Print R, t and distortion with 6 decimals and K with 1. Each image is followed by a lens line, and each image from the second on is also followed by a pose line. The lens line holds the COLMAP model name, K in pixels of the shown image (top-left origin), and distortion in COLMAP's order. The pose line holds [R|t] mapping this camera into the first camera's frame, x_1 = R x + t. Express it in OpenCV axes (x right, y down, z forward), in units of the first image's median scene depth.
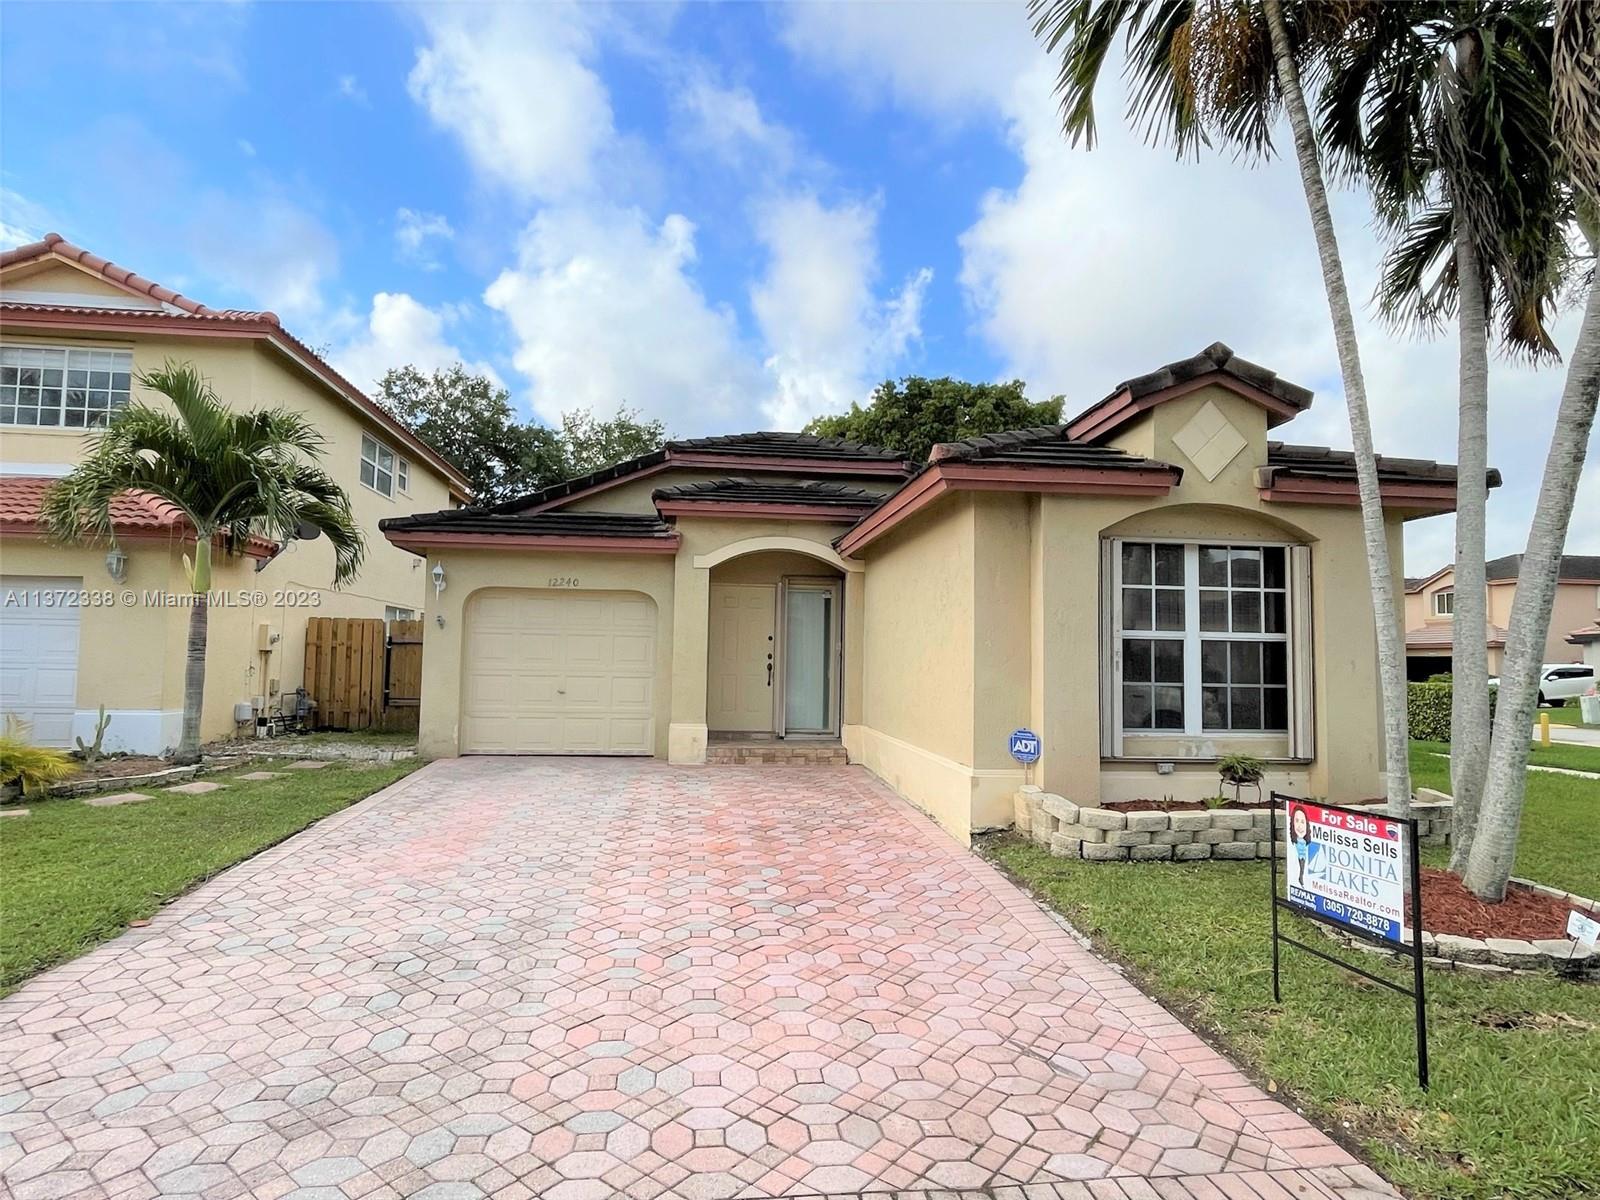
lens RADIAL K [[840.4, 0, 801.6], [0, 840.4, 602.4], [0, 0, 1]] dist [-0.002118, -0.002932]
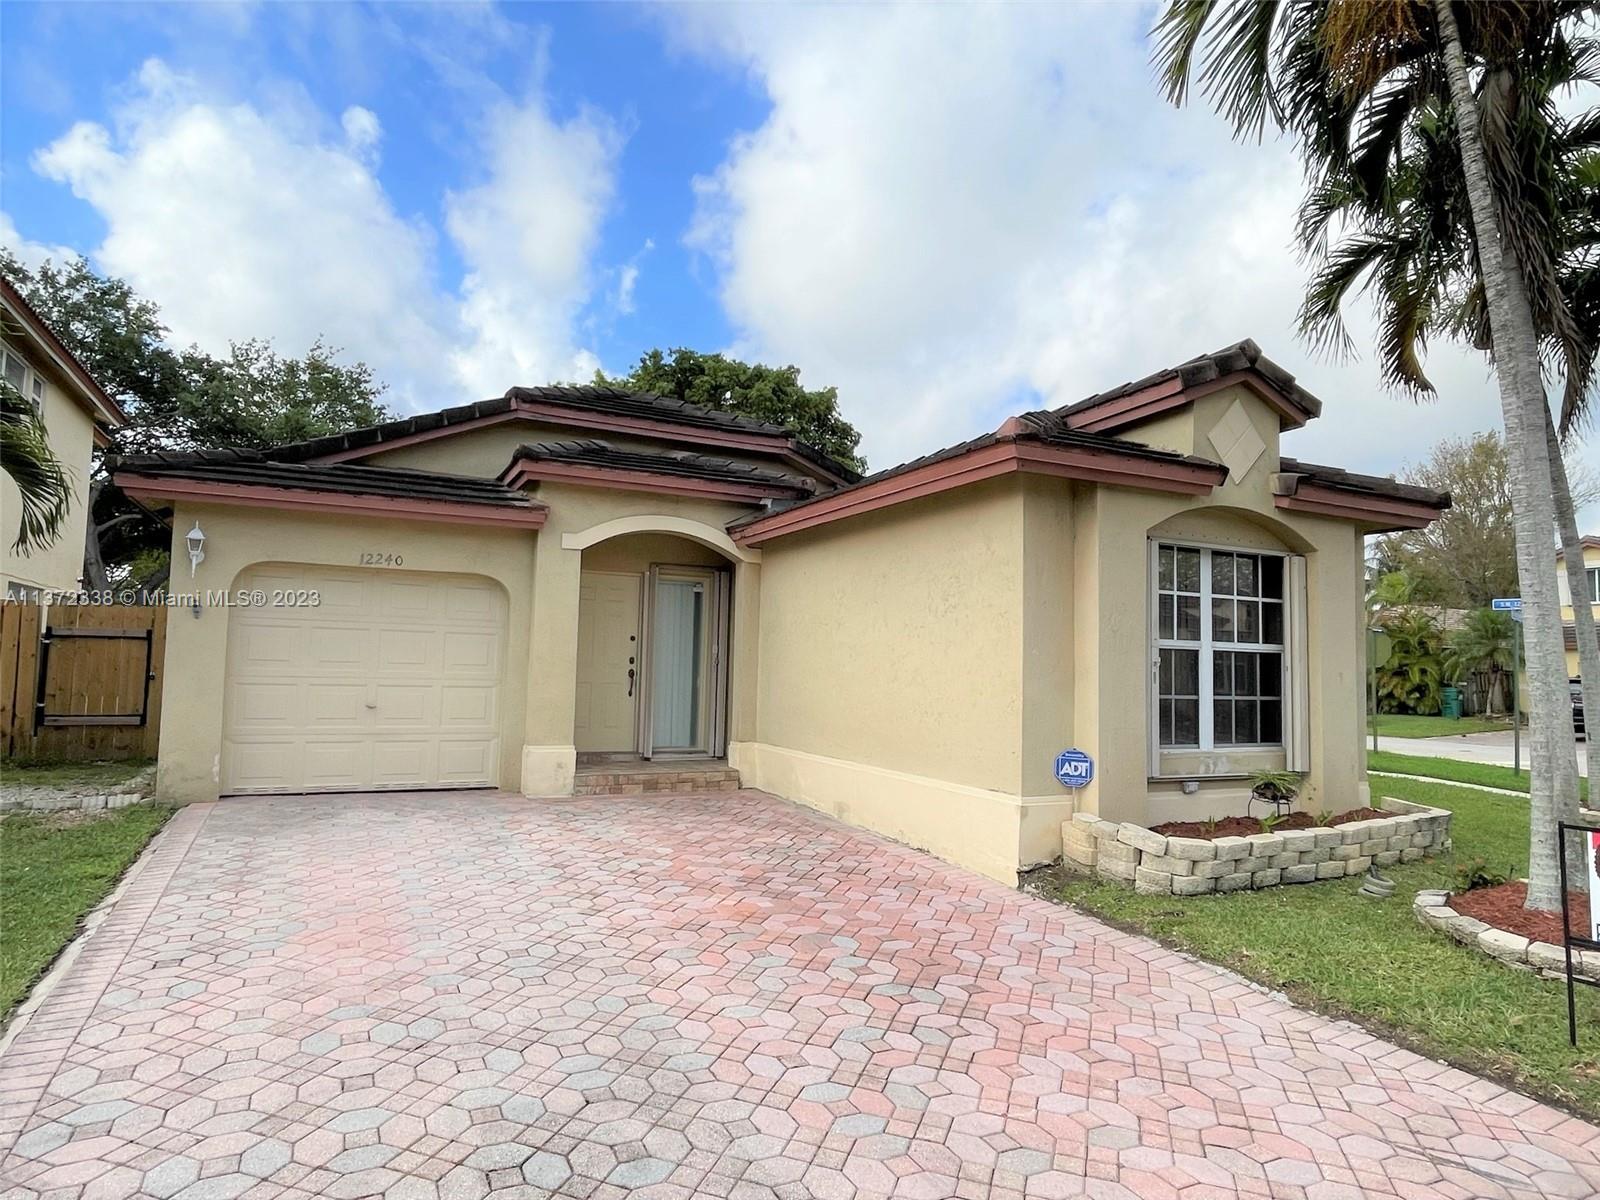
lens RADIAL K [[909.7, 0, 799.7], [0, 909.7, 602.0], [0, 0, 1]] dist [-0.009131, 0.005570]
pose [[0.944656, 0.029561, 0.326727, -0.311557], [-0.030510, 0.999532, -0.002221, 0.006964], [-0.326640, -0.007870, 0.945116, 0.186527]]
